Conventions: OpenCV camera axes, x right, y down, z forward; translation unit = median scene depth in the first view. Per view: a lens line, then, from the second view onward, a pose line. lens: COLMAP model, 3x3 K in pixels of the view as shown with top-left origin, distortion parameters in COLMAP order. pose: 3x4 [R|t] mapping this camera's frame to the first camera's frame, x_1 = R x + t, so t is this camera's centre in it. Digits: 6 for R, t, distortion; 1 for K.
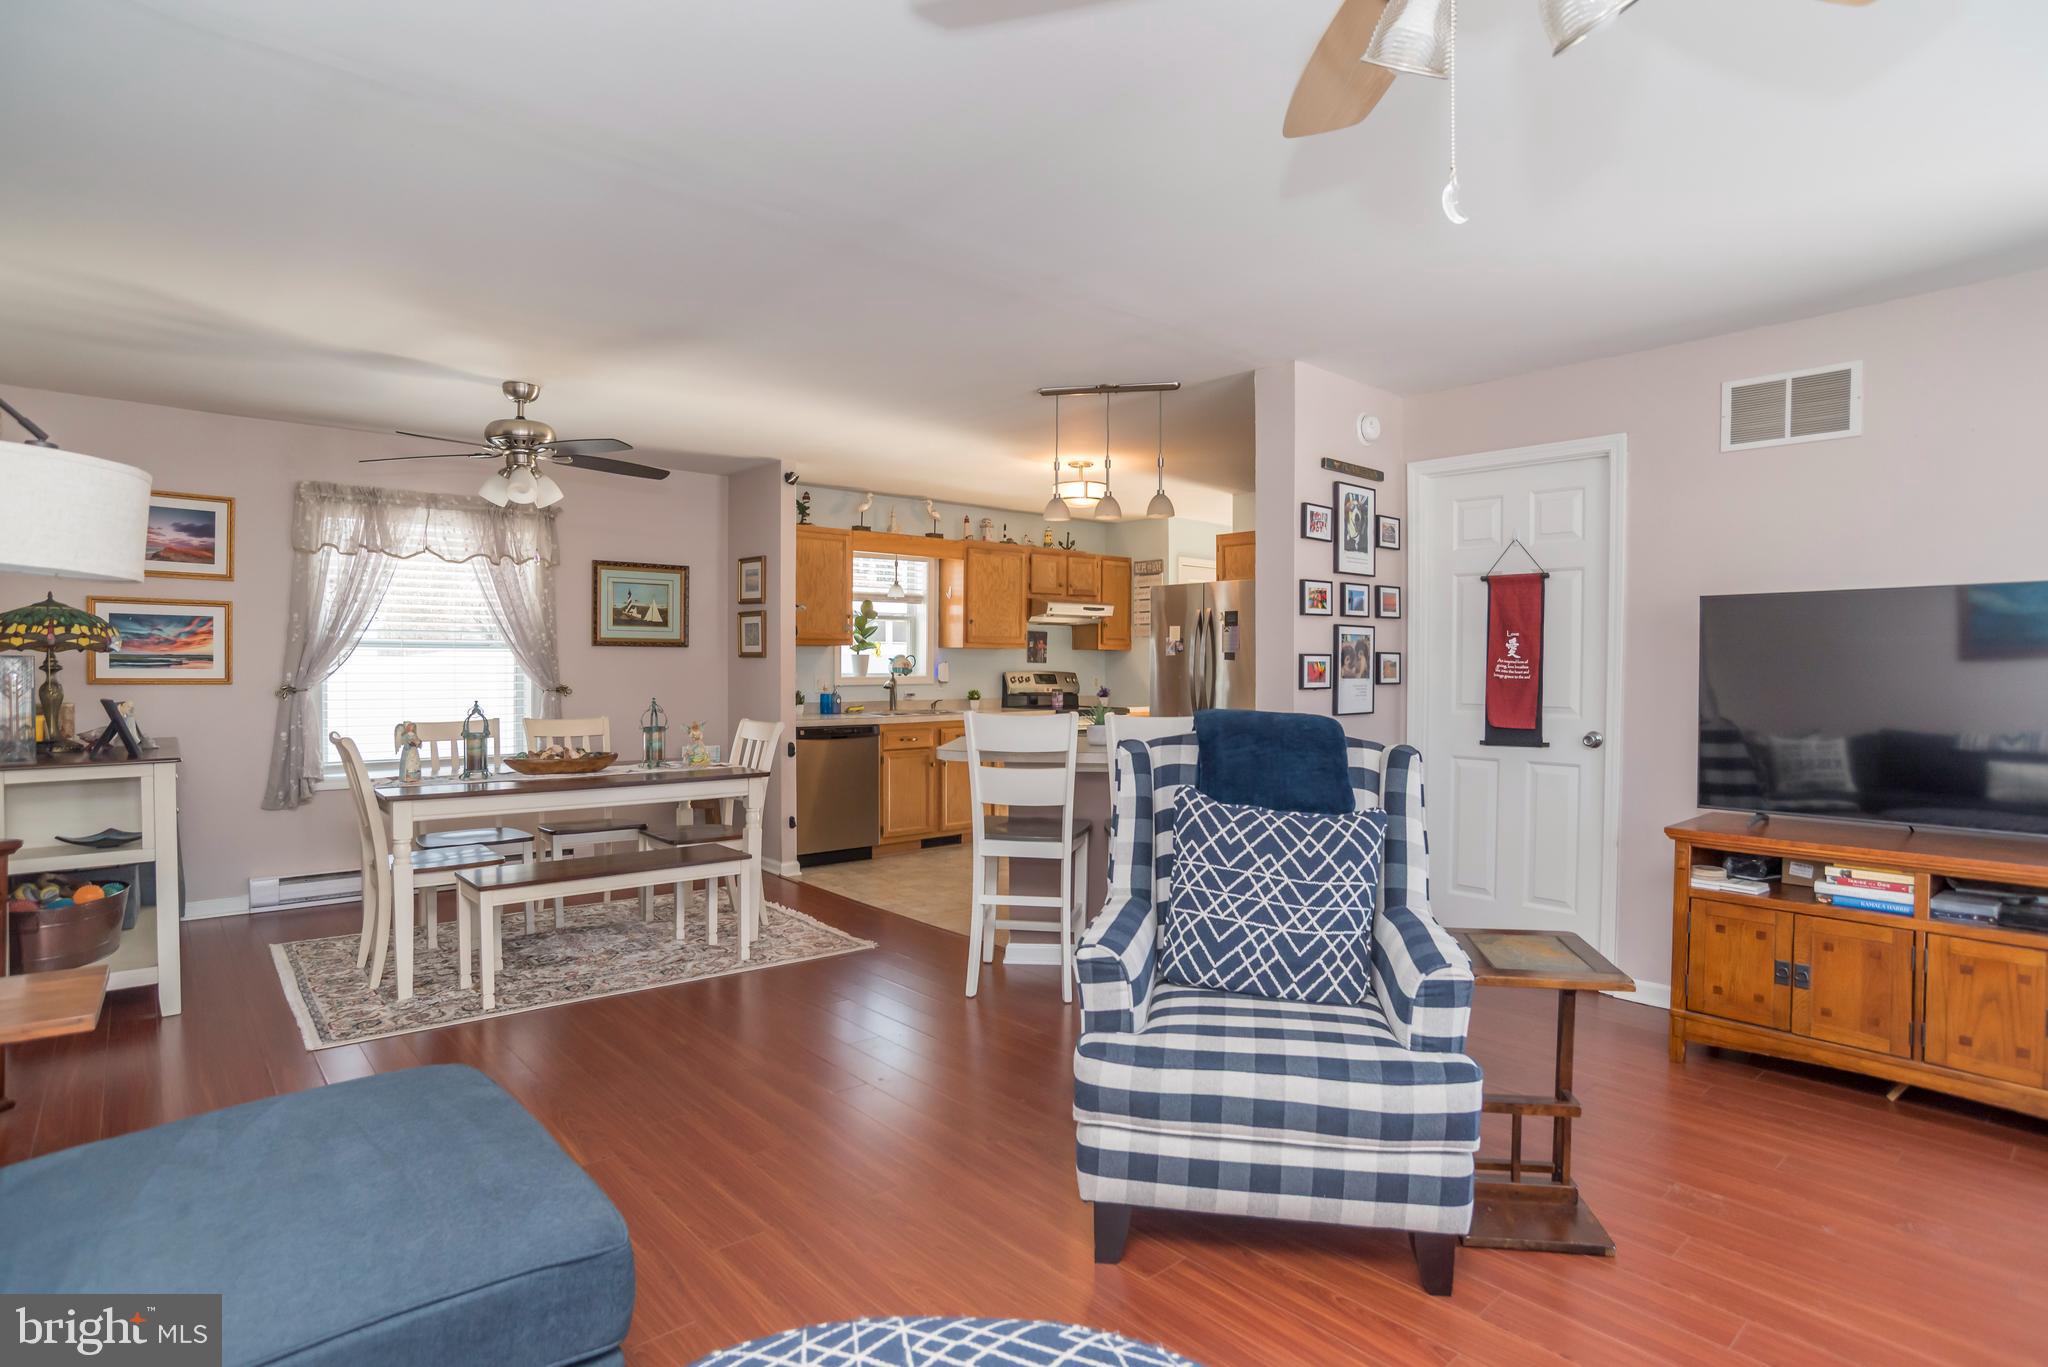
lens RADIAL K [[1050.8, 0, 1020.1], [0, 1050.8, 682.8], [0, 0, 1]] dist [-0.089250, 0.054073]
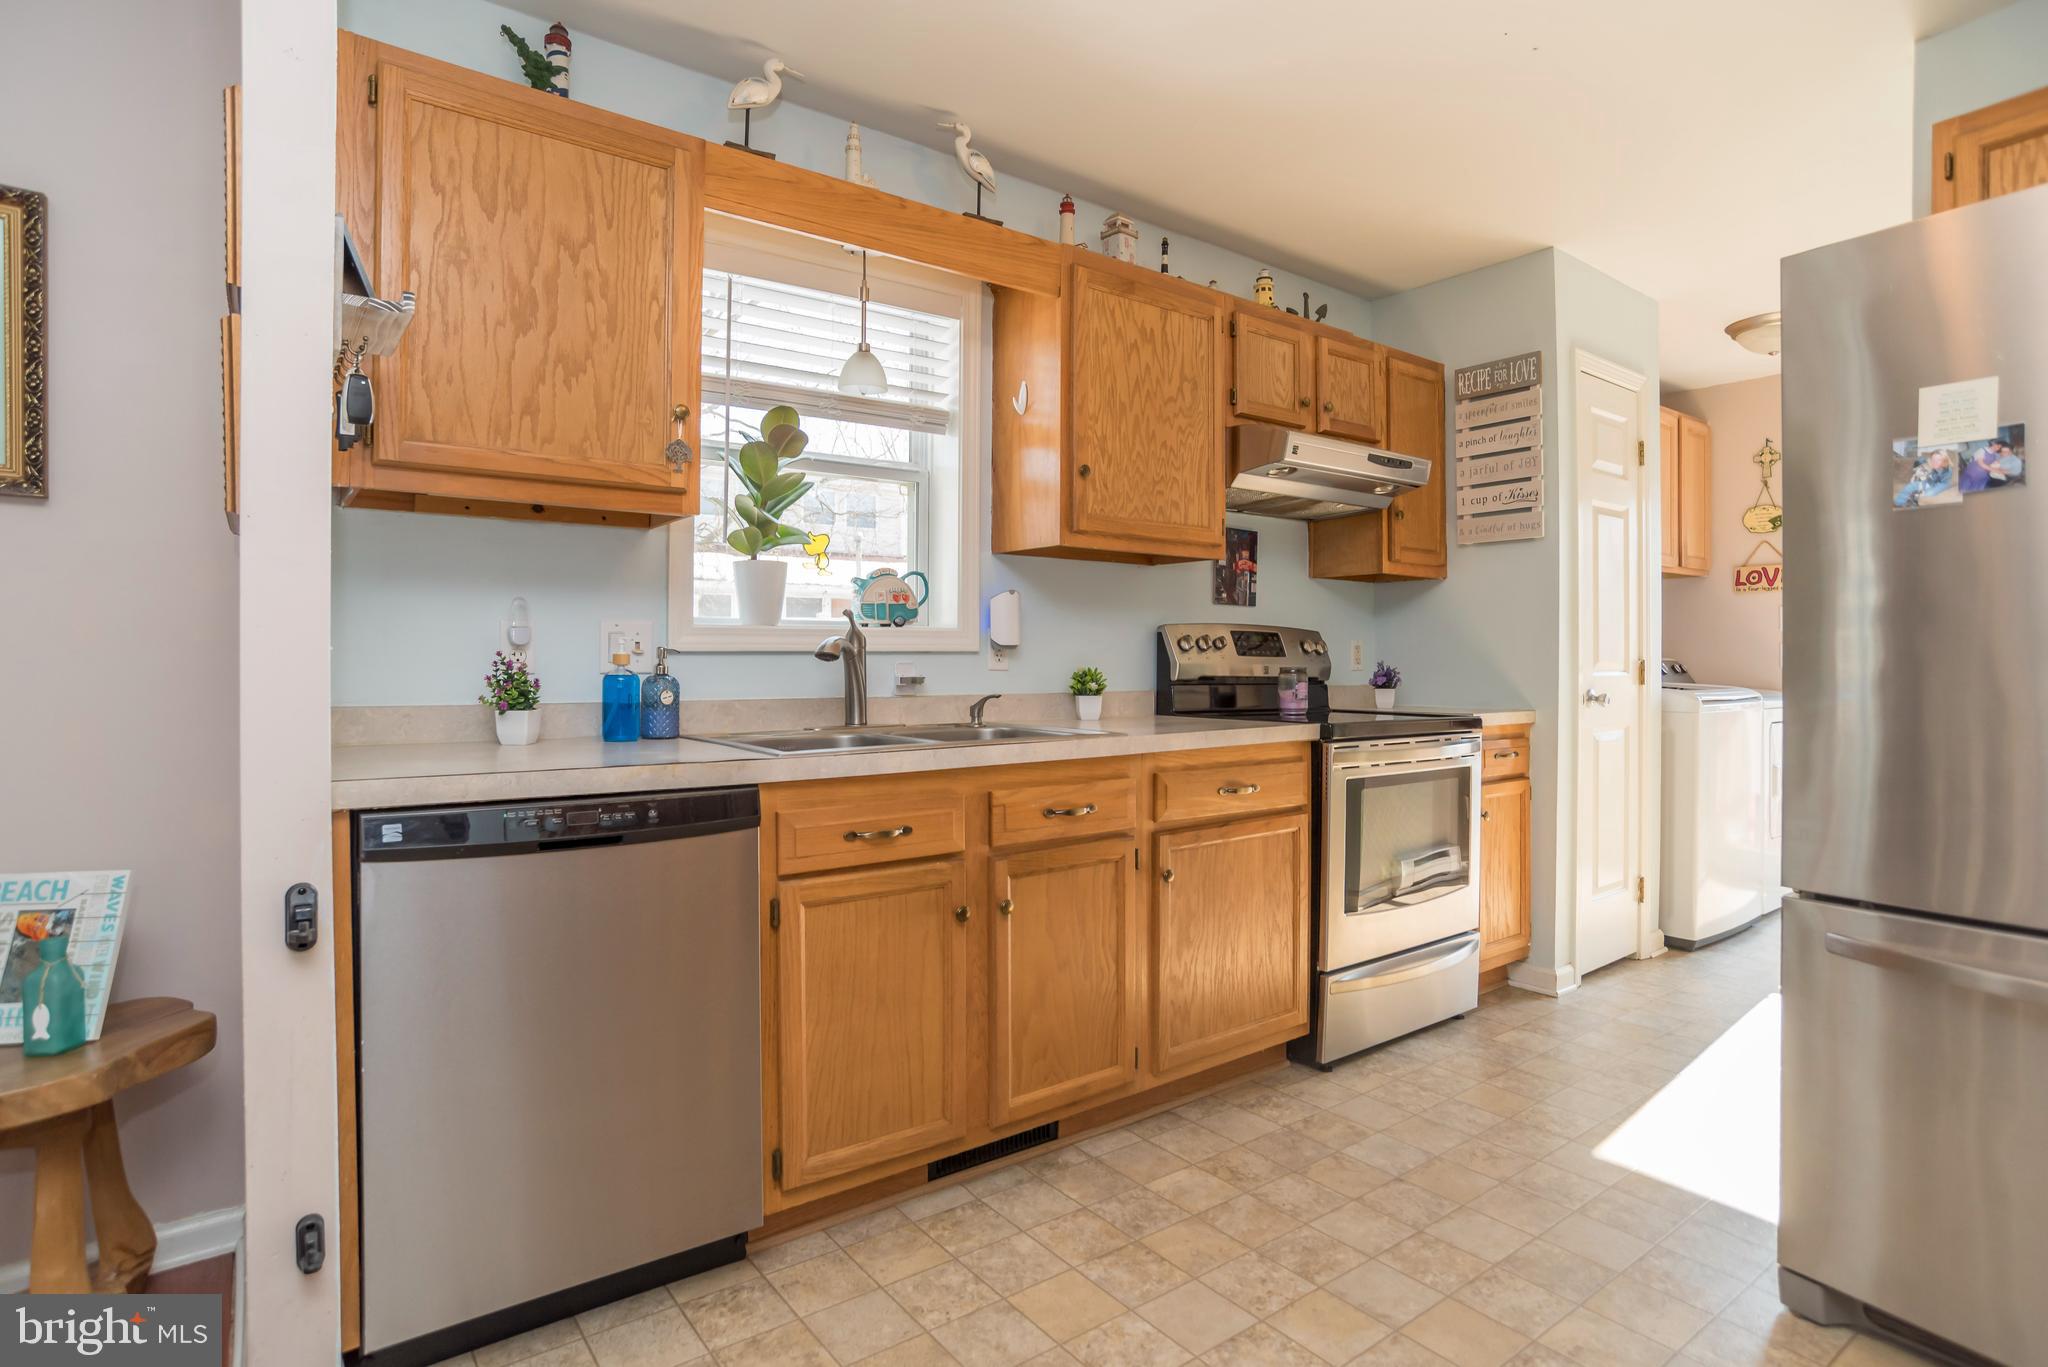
lens RADIAL K [[1058.8, 0, 1024.7], [0, 1058.8, 667.4], [0, 0, 1]] dist [-0.086018, 0.048787]
pose [[0.997493, -0.003060, -0.070698, -0.053308], [0.002218, 0.999926, -0.011994, 0.014706], [0.070730, 0.011808, 0.997426, 0.837918]]
